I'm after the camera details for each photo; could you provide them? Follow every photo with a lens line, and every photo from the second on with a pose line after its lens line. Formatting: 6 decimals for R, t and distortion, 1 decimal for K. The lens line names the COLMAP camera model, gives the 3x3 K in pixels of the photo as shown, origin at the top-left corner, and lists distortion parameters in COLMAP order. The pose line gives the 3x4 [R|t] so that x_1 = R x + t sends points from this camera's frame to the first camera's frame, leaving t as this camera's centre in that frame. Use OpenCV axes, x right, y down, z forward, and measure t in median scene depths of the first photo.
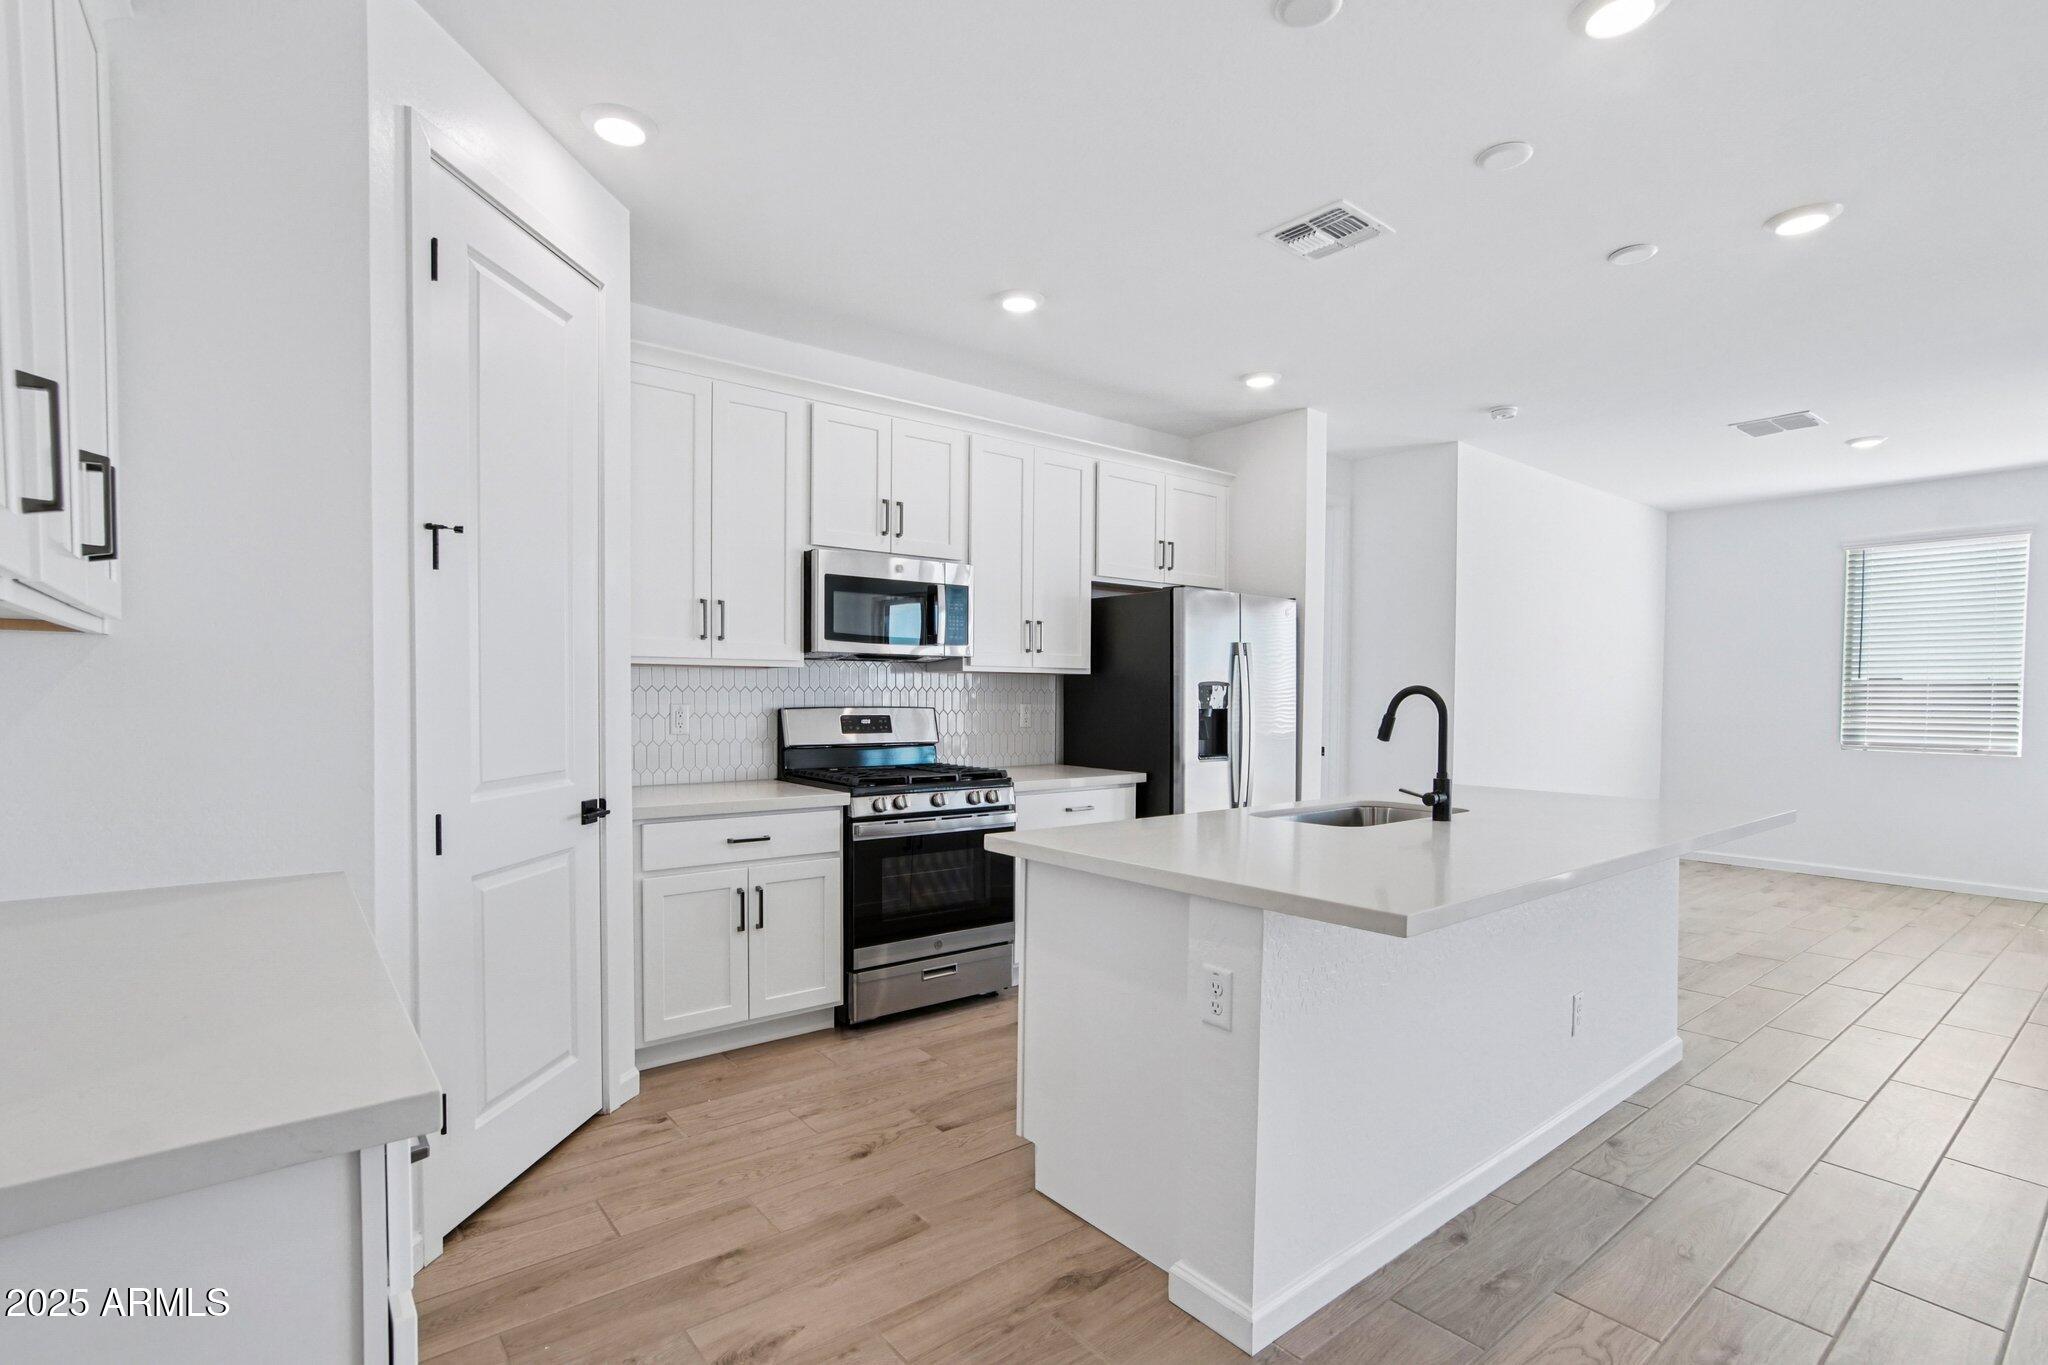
lens RADIAL K [[949.2, 0, 990.1], [0, 949.2, 713.7], [0, 0, 1]] dist [-0.031770, 0.001305]
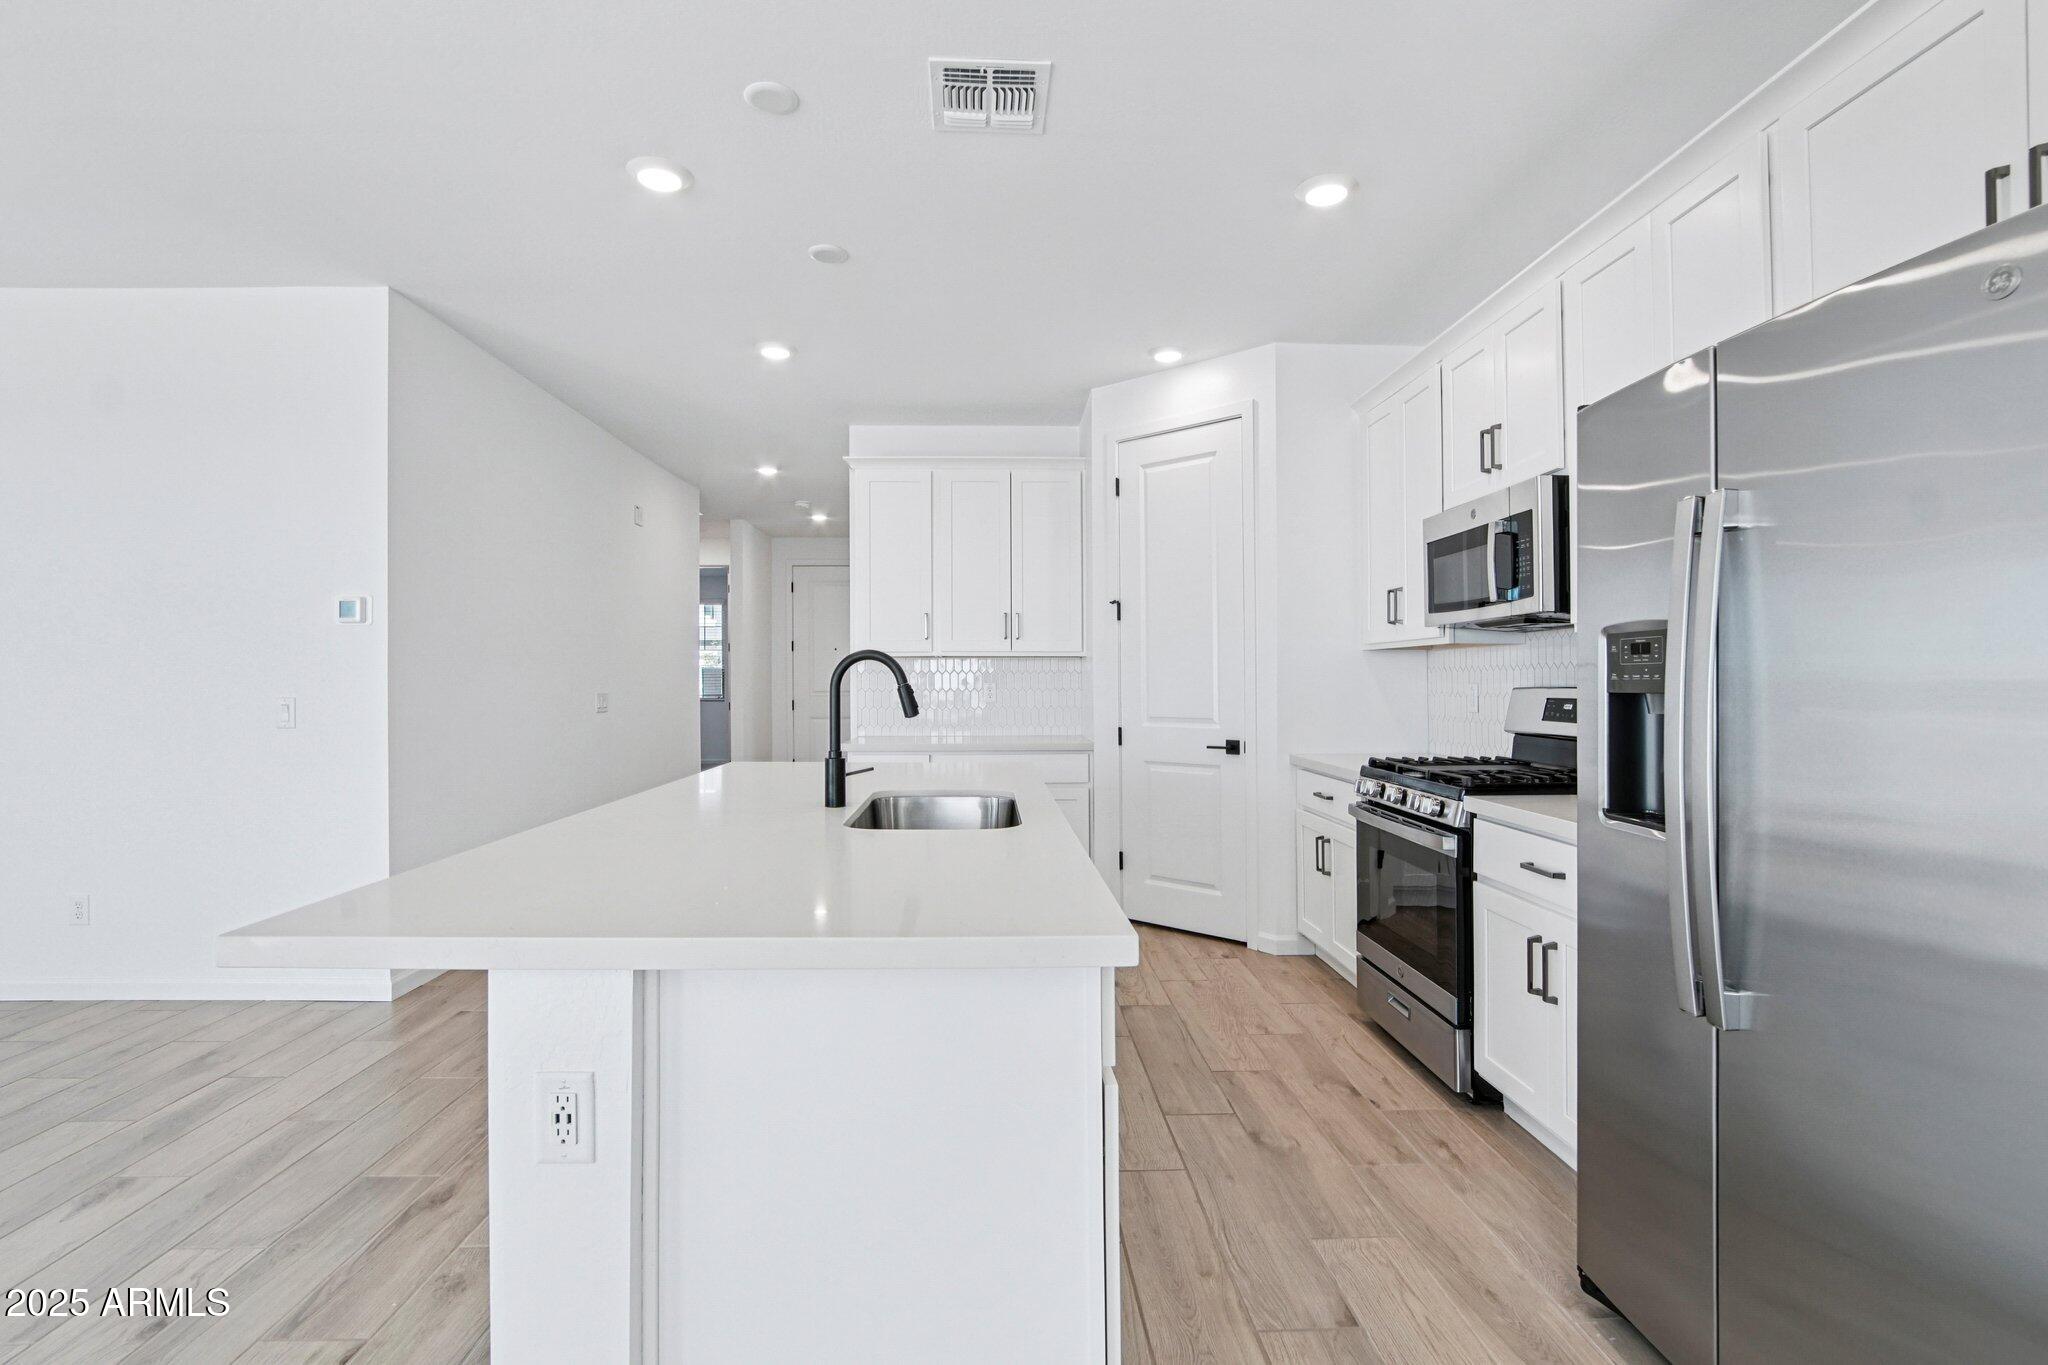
lens RADIAL K [[949.2, 0, 1023.9], [0, 949.2, 673.3], [0, 0, 1]] dist [-0.031770, 0.001305]
pose [[-0.575792, -0.014311, -0.817471, 0.788248], [-0.024053, 0.999711, -0.000559, -0.008281], [0.817242, 0.019340, -0.575970, 1.168577]]
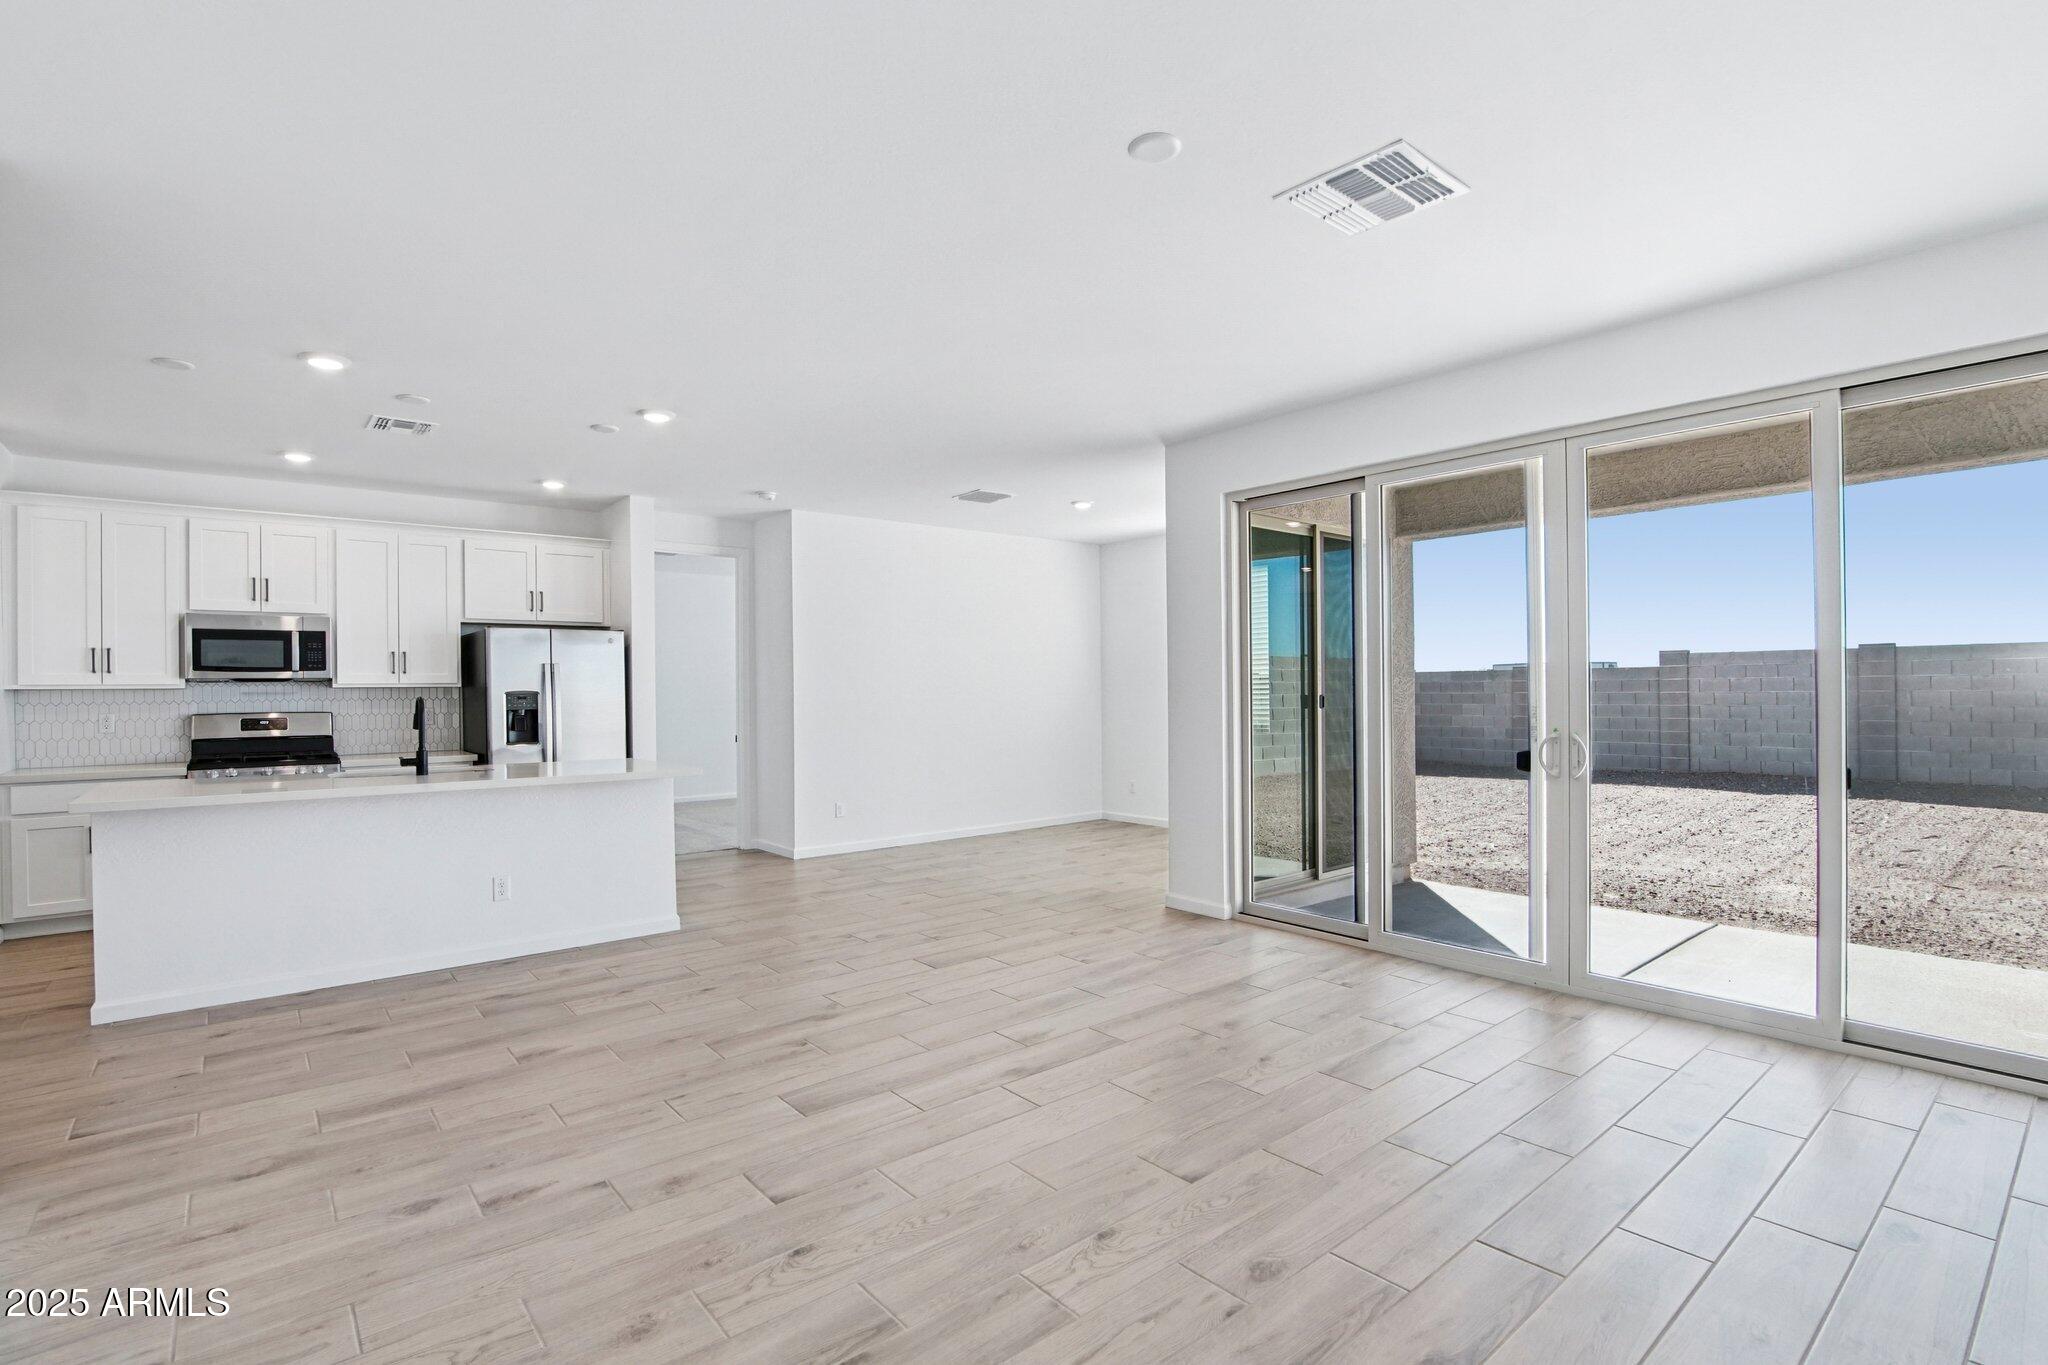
lens RADIAL K [[949.2, 0, 989.7], [0, 949.2, 679.6], [0, 0, 1]] dist [-0.031770, 0.001305]
pose [[0.999592, -0.018570, 0.021681, 1.060767], [0.019294, 0.999246, -0.033697, 0.012964], [-0.021039, 0.034101, 0.999197, -0.525347]]
